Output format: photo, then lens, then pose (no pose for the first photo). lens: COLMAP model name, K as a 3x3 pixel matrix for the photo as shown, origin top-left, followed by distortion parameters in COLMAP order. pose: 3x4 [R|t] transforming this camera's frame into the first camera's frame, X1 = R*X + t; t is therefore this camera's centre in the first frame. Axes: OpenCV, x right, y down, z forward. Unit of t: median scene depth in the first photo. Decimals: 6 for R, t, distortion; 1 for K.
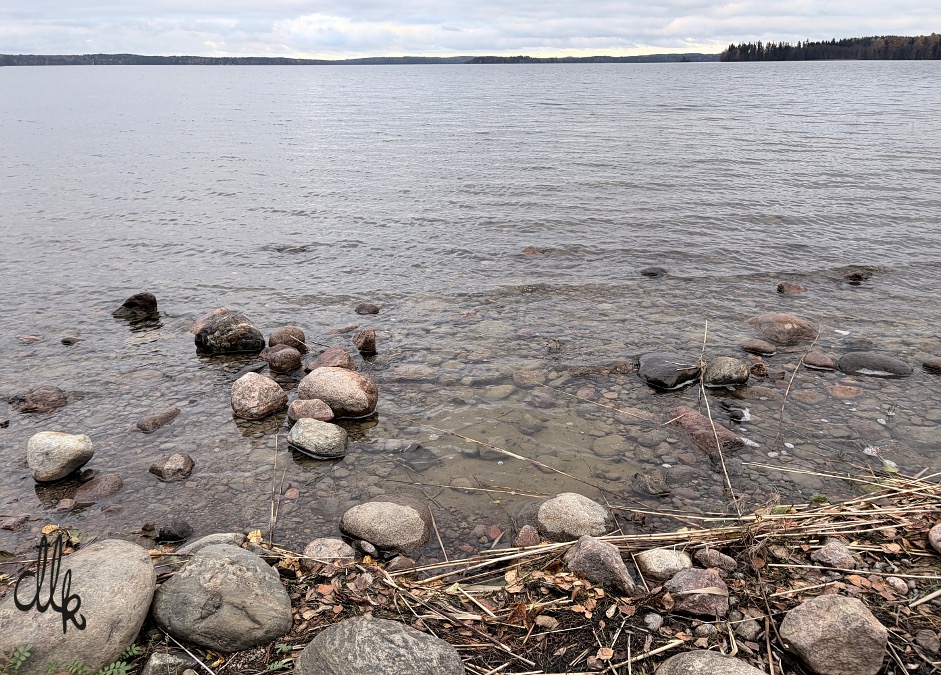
lens RADIAL K [[729.3, 0, 470.4], [0, 729.3, 334.6], [0, 0, 1]] dist [0.017659, -0.011798]
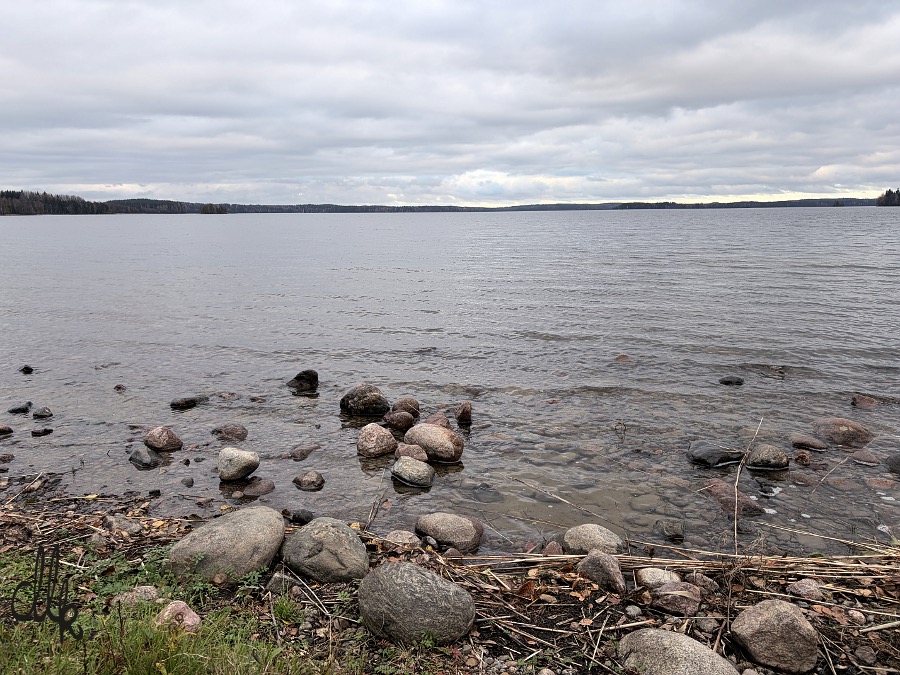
lens RADIAL K [[680.5, 0, 448.2], [0, 680.5, 338.1], [0, 0, 1]] dist [0.028785, -0.040688]
pose [[0.970060, 0.038237, -0.239836, 0.162637], [-0.078211, 0.984105, -0.159441, 0.108163], [0.229927, 0.173425, 0.957631, -0.248185]]
